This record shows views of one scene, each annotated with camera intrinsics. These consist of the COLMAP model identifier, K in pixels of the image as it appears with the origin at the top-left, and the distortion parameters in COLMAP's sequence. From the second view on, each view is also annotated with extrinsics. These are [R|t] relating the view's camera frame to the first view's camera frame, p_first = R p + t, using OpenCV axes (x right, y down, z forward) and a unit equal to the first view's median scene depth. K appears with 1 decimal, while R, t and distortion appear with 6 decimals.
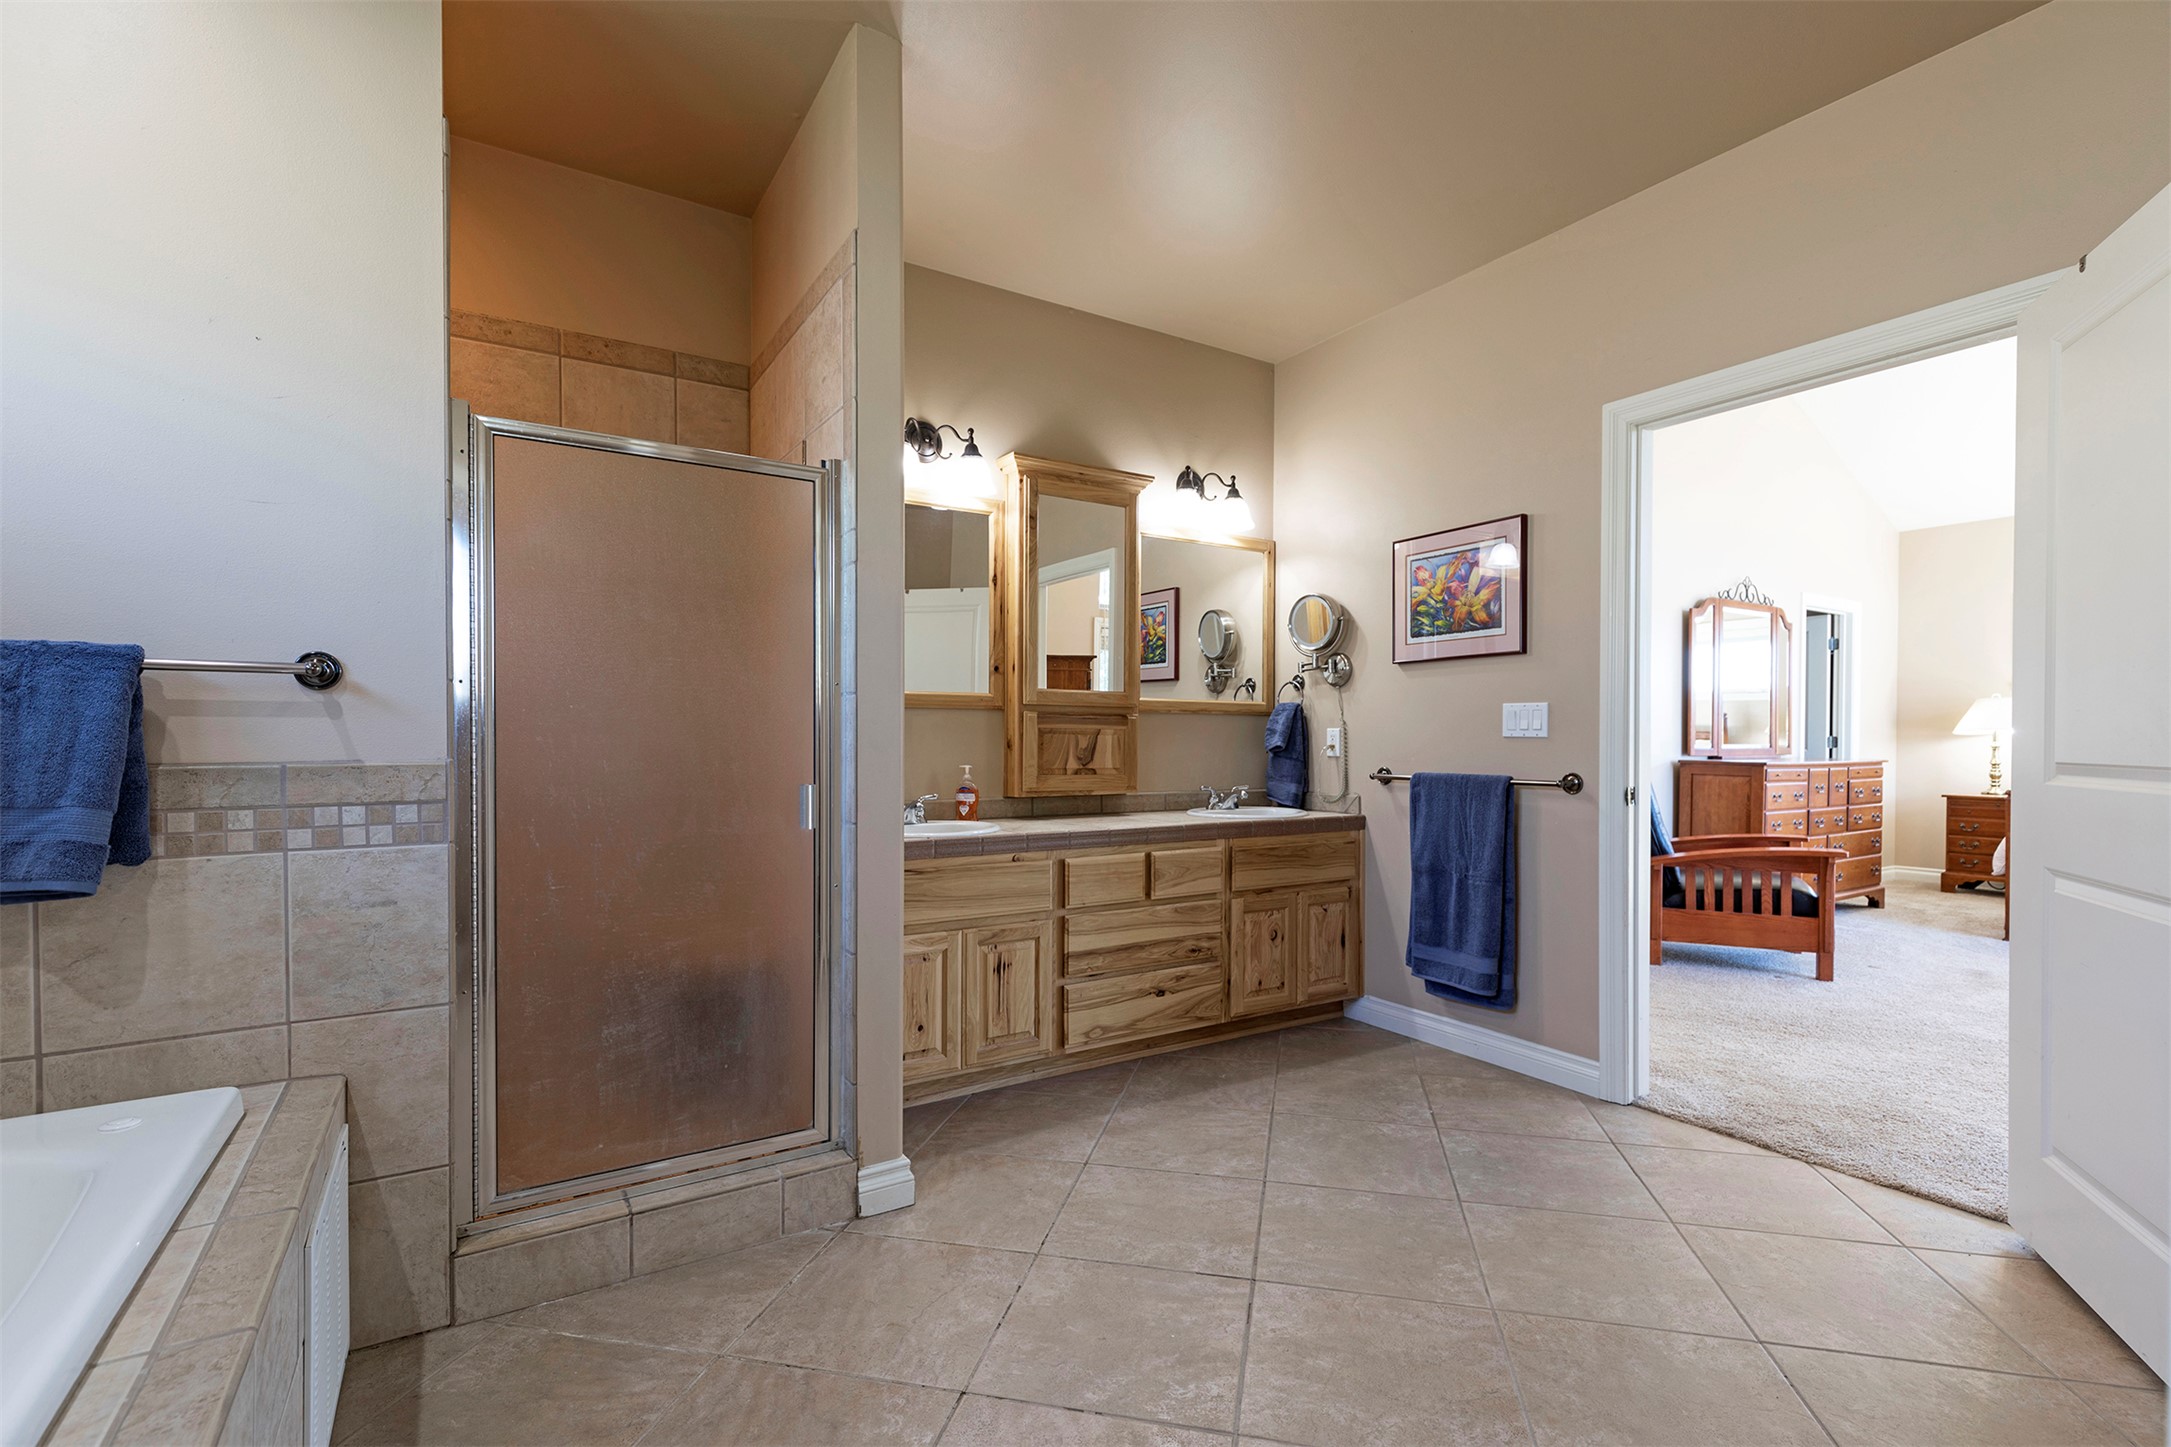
lens RADIAL K [[991.0, 0, 1091.1], [0, 991.0, 754.4], [0, 0, 1]] dist [-0.009992, 0.001287]
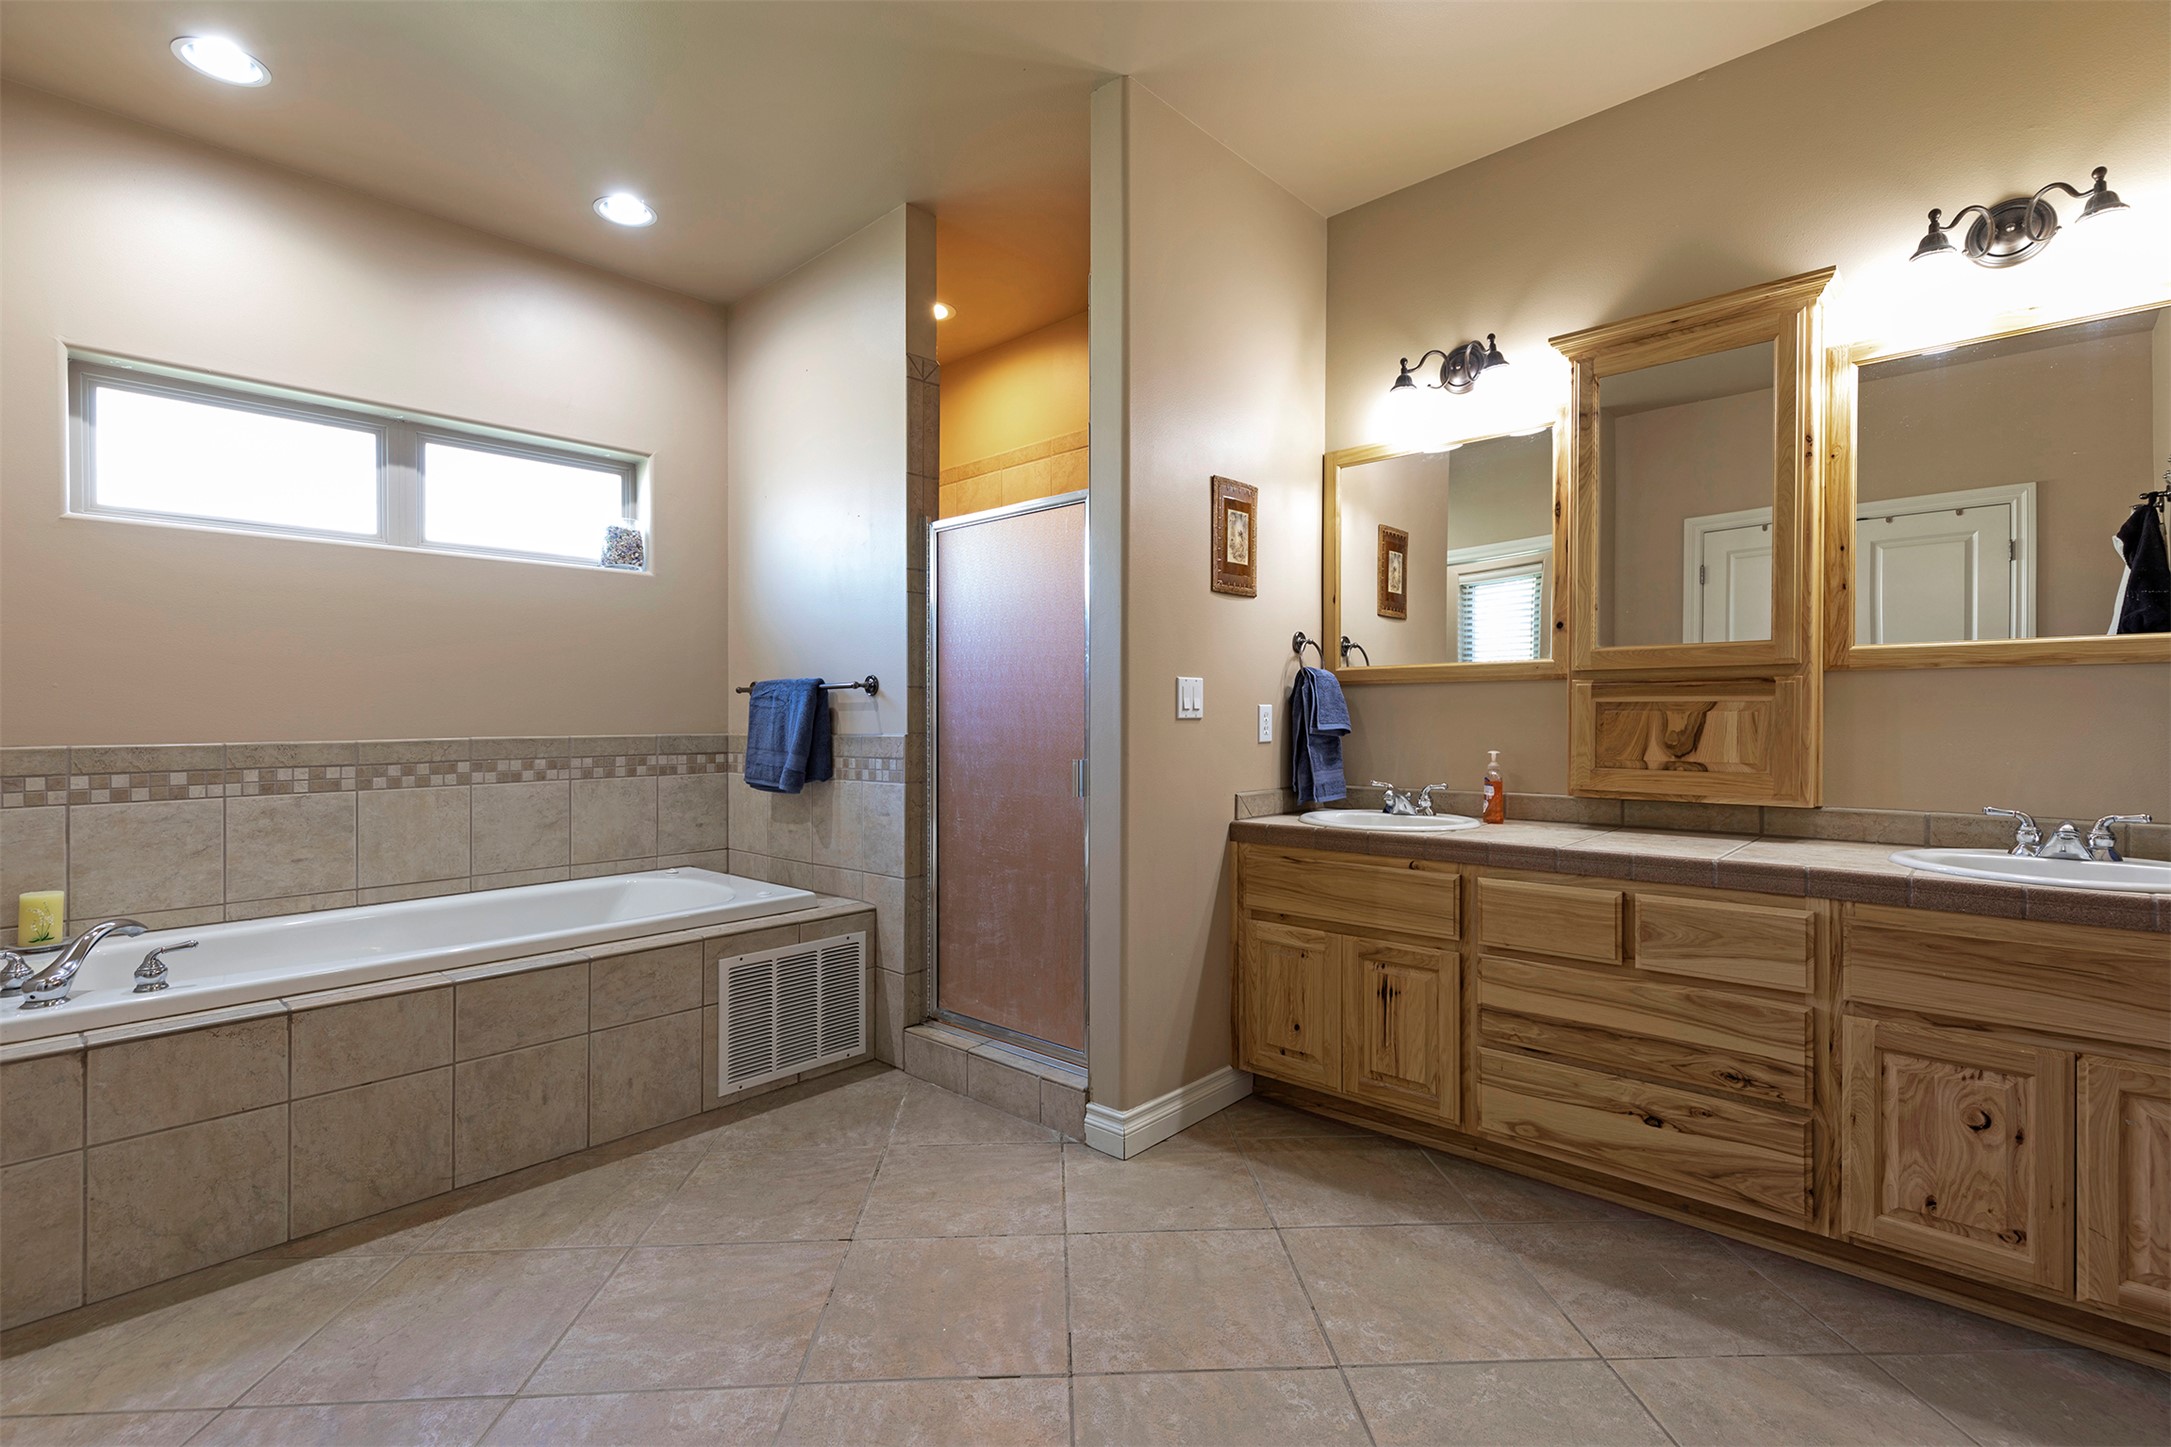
lens RADIAL K [[991.0, 0, 1078.9], [0, 991.0, 723.1], [0, 0, 1]] dist [-0.009992, 0.001287]
pose [[0.237570, 0.001499, -0.971369, 0.596694], [-0.009142, 0.999958, -0.000692, -0.008324], [0.971327, 0.009044, 0.237574, 0.497317]]
